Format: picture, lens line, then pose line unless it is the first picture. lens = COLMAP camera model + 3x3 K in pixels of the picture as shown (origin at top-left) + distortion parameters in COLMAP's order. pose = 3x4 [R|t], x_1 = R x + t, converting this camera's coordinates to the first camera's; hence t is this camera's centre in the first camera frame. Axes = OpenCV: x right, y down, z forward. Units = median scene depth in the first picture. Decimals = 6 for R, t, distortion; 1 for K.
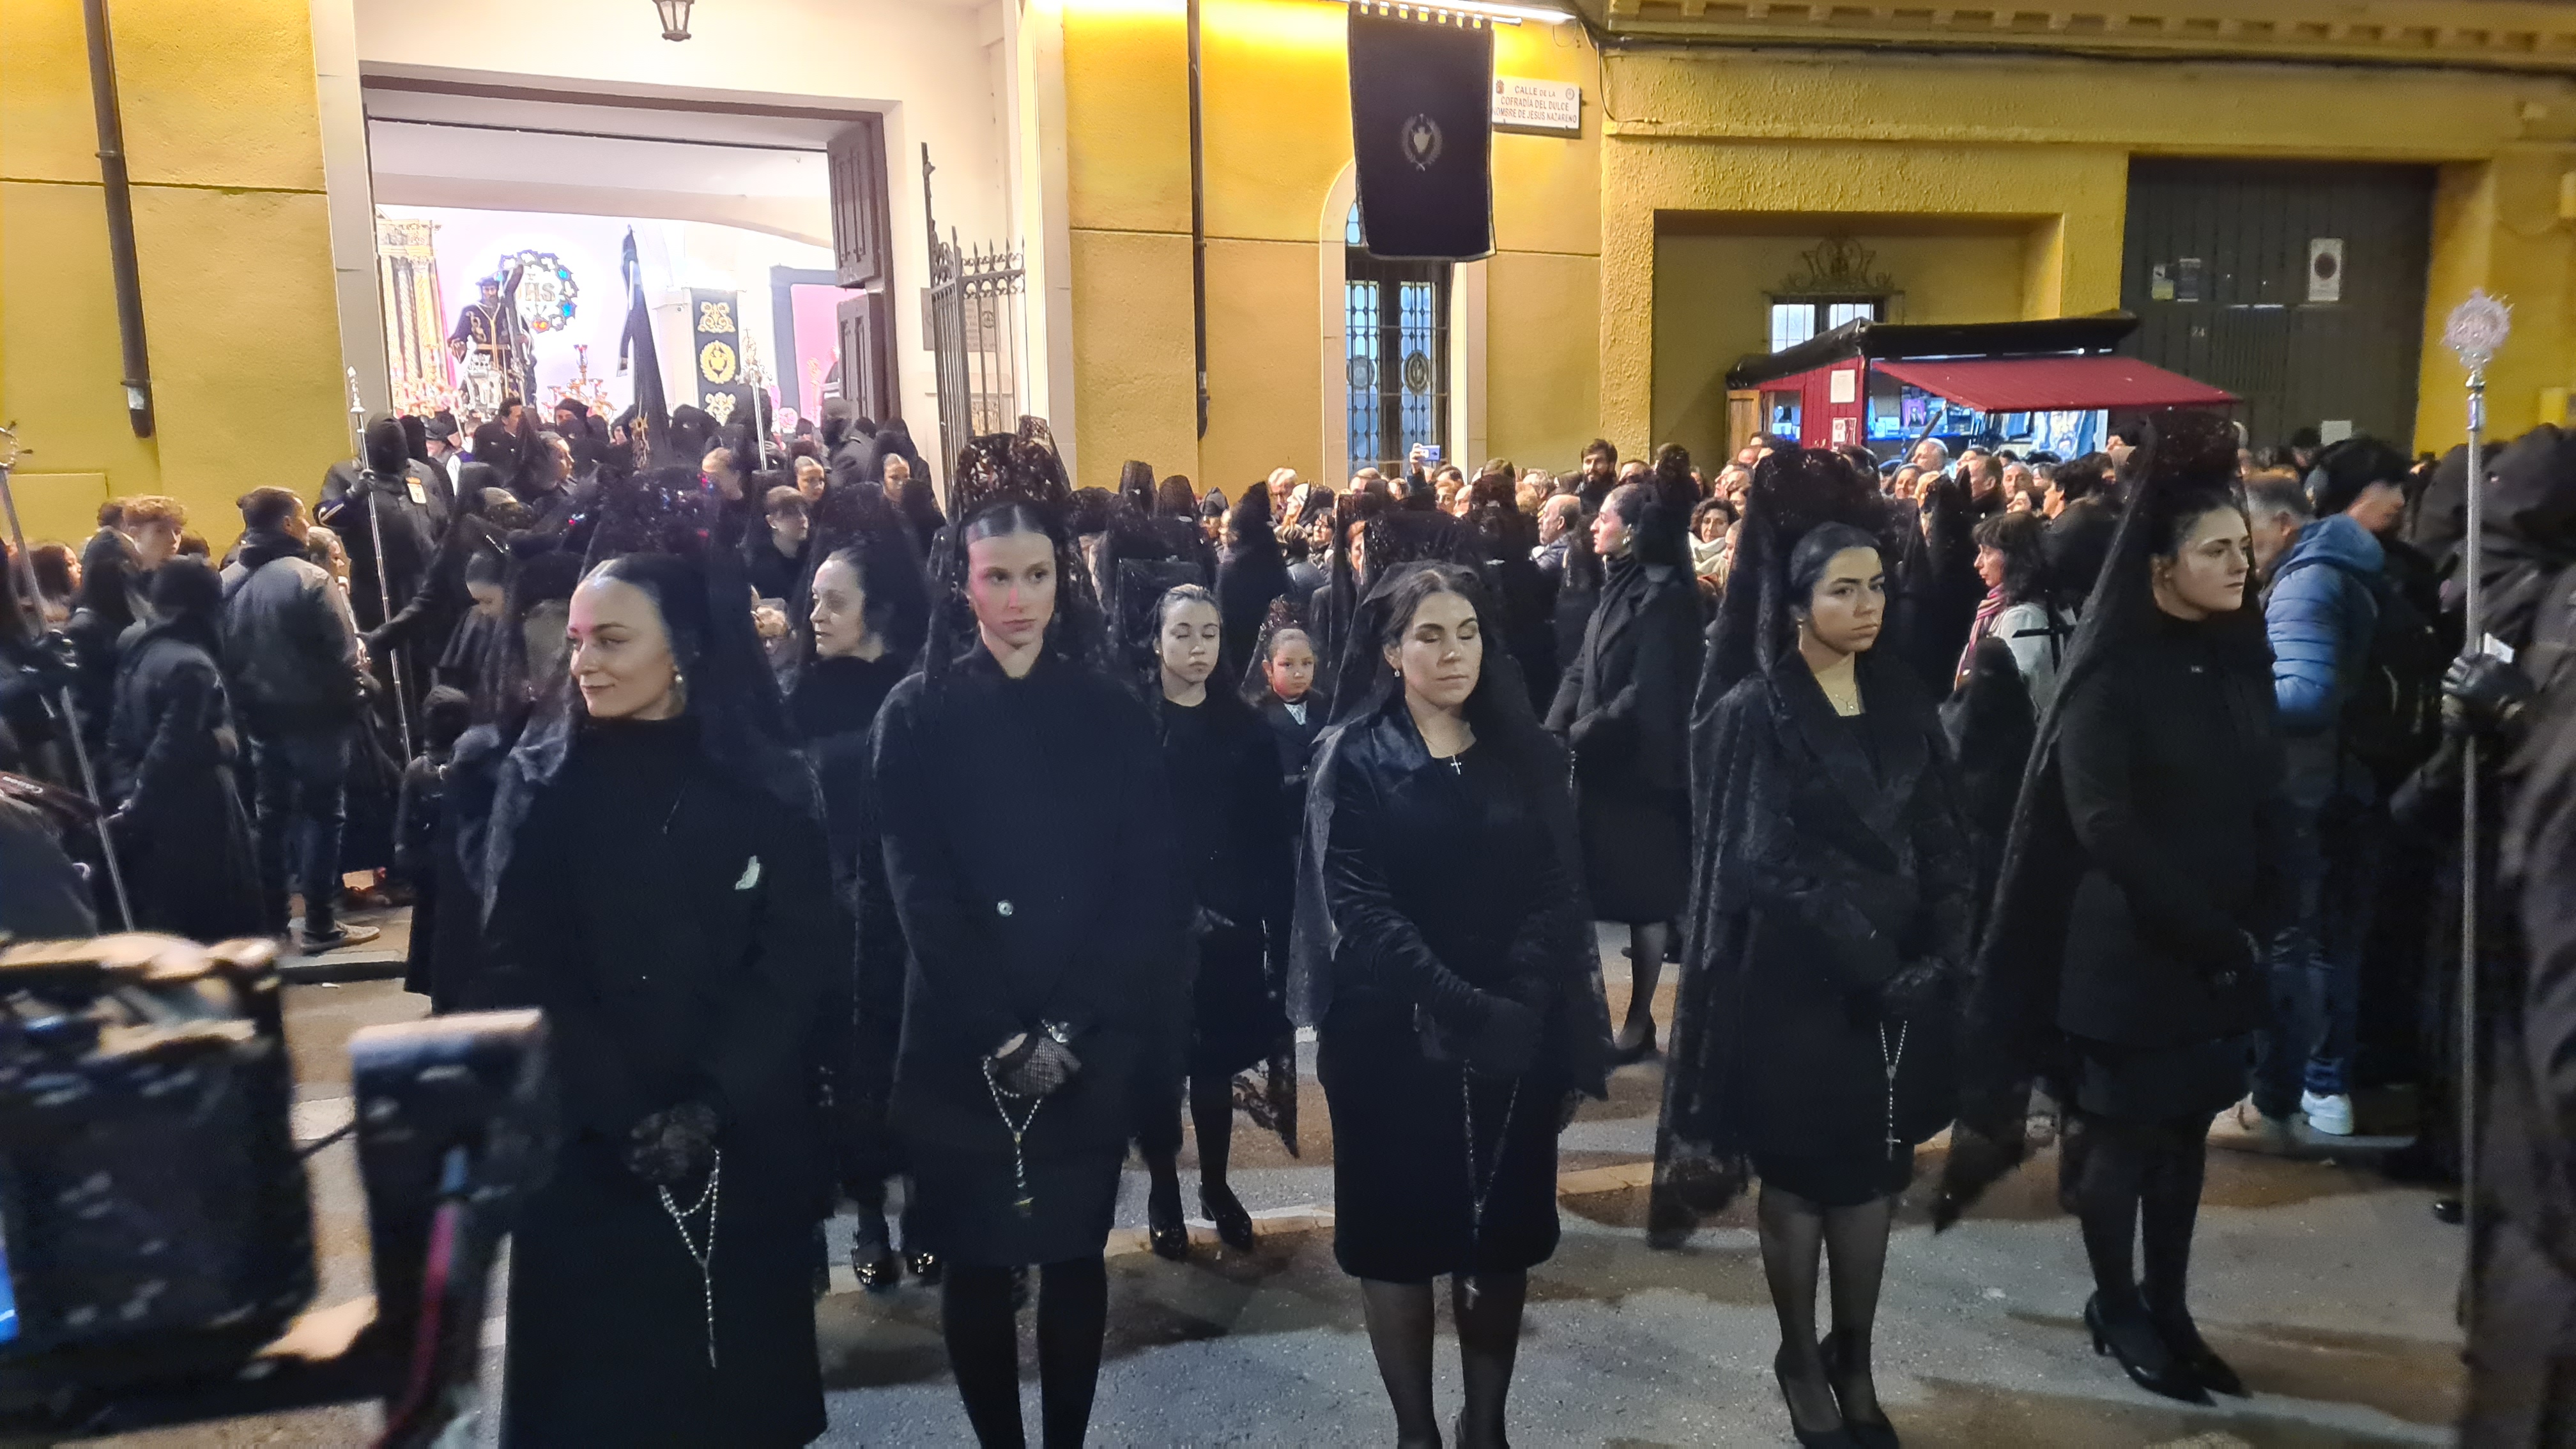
lens RADIAL K [[1921.9, 0, 1288.0], [0, 1921.9, 724.5], [0, 0, 1]] dist [0.102684, -0.102513]
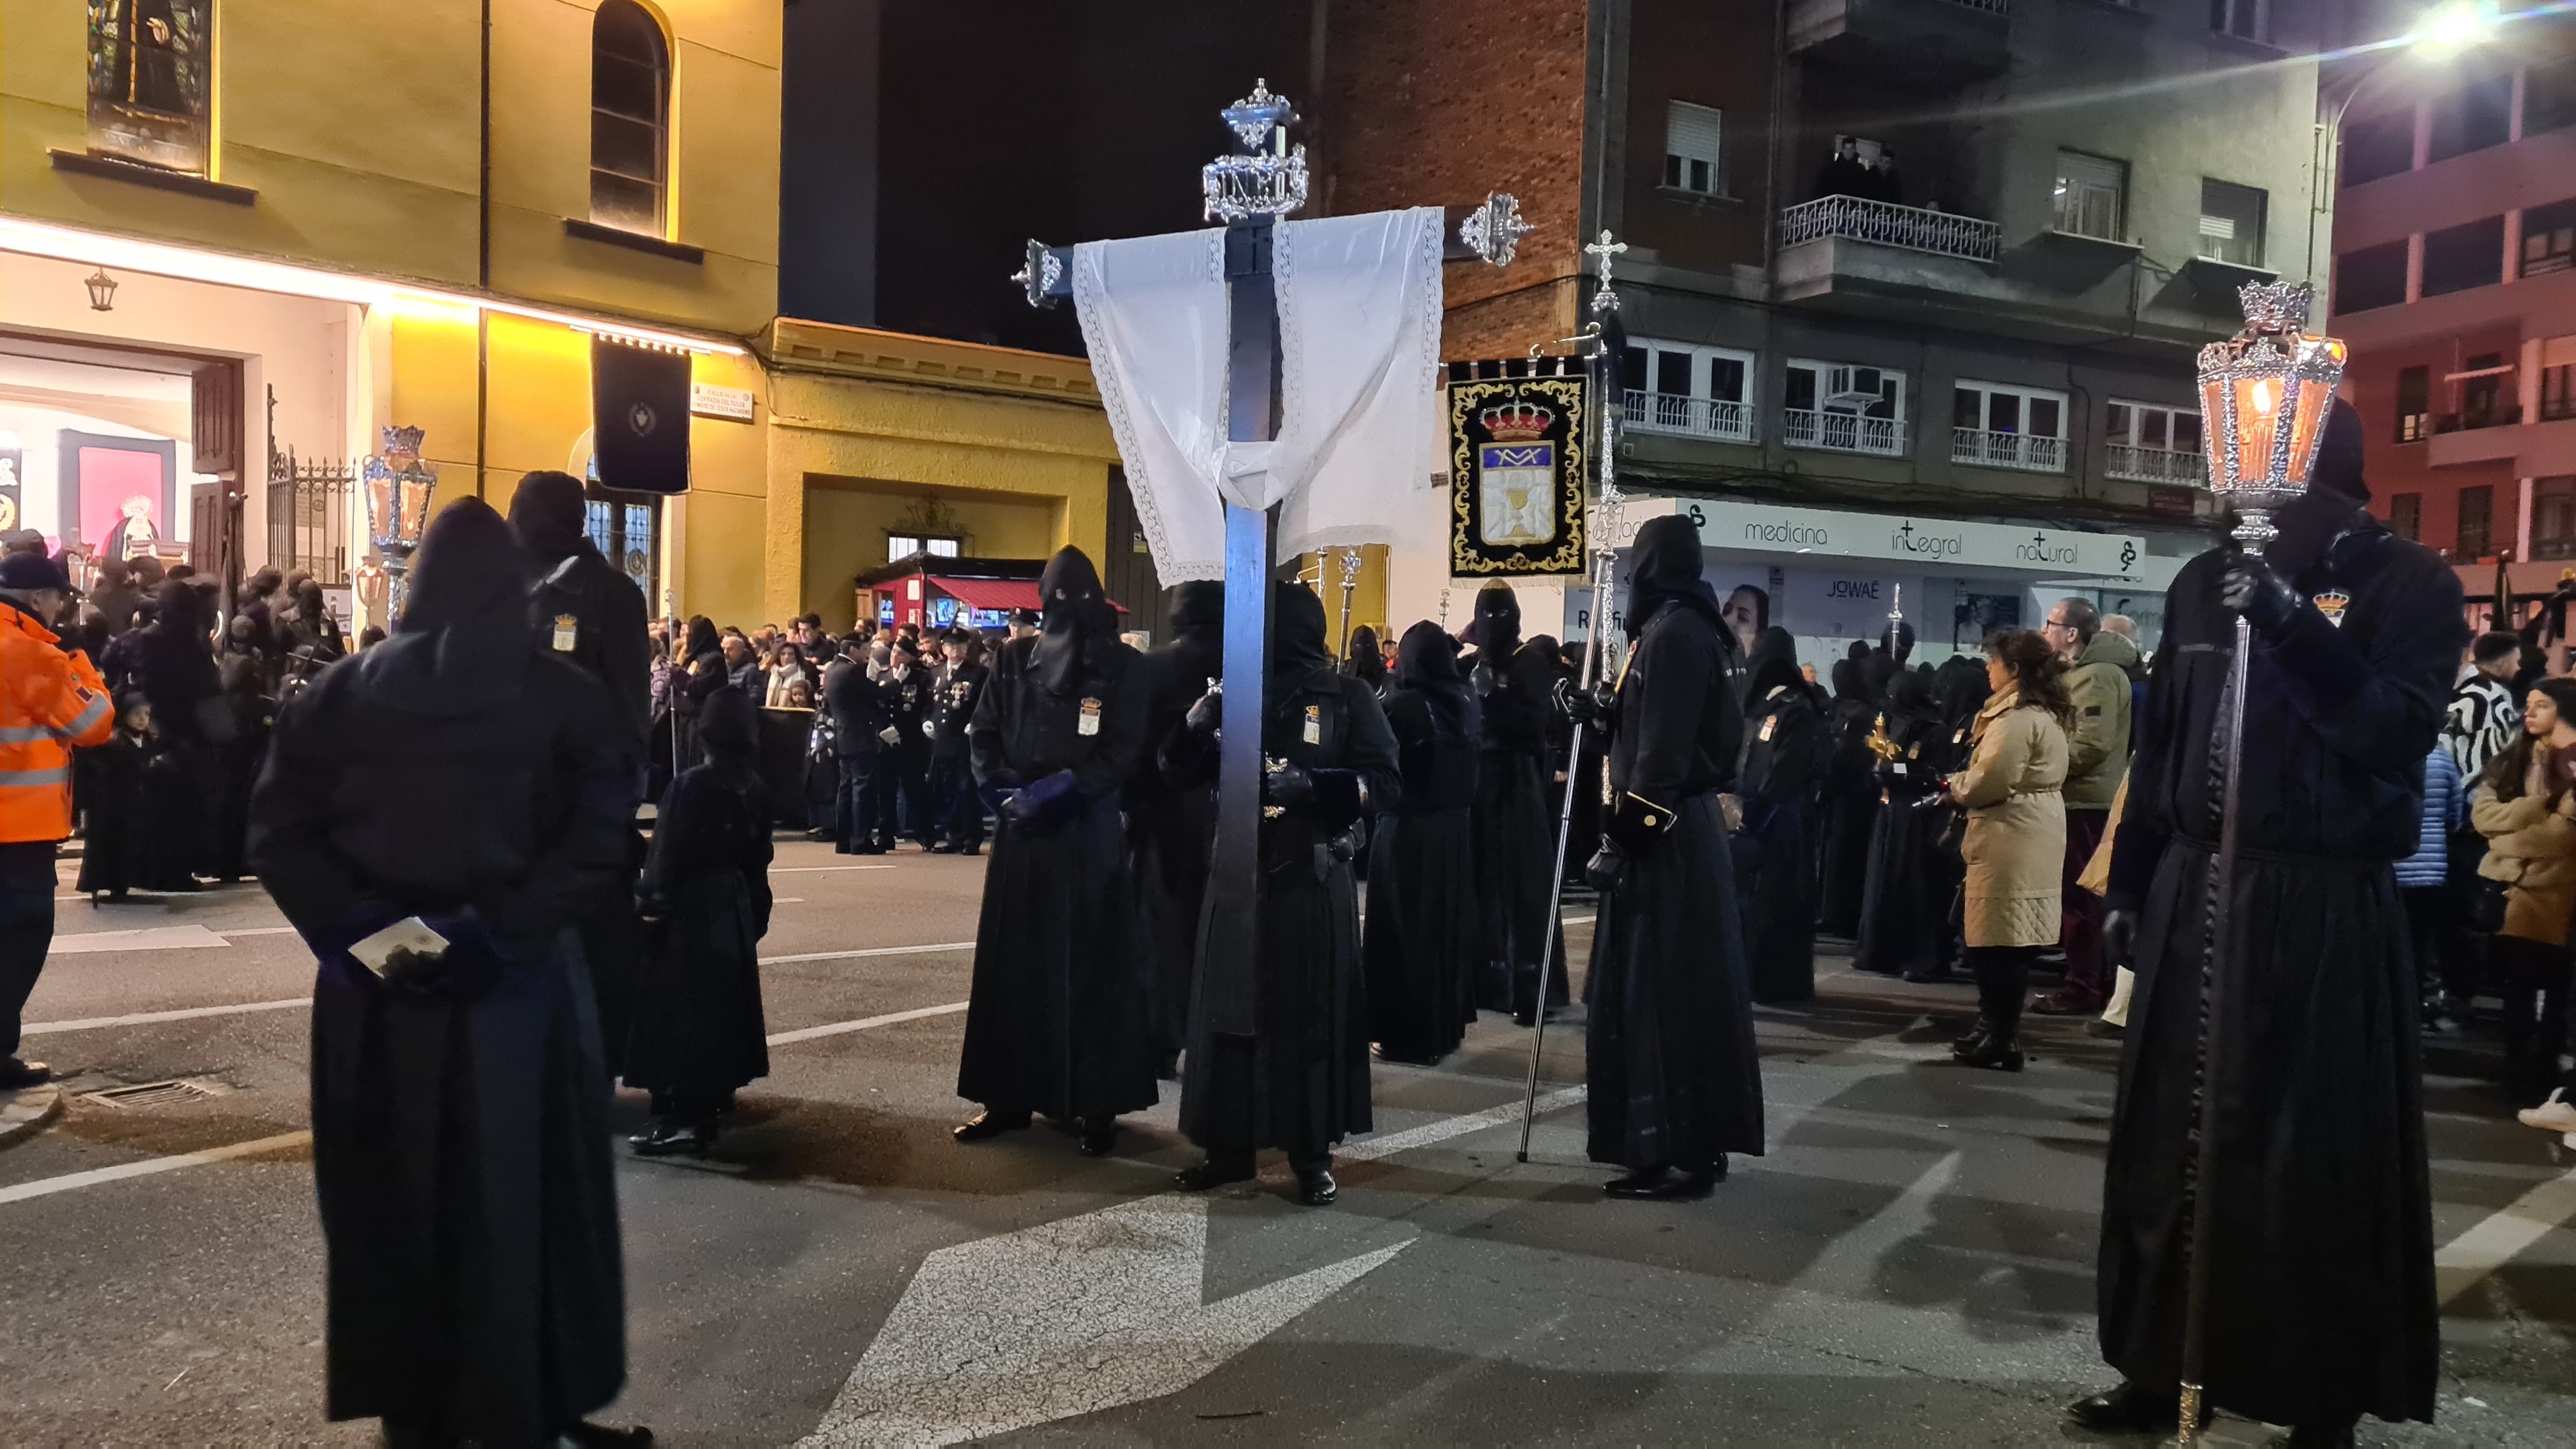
lens RADIAL K [[1921.9, 0, 1288.0], [0, 1921.9, 724.5], [0, 0, 1]] dist [0.102684, -0.102513]
pose [[0.943854, 0.037032, 0.328280, 0.051226], [-0.002136, 0.994361, -0.106029, 0.104655], [-0.330355, 0.099374, 0.938611, -0.587422]]
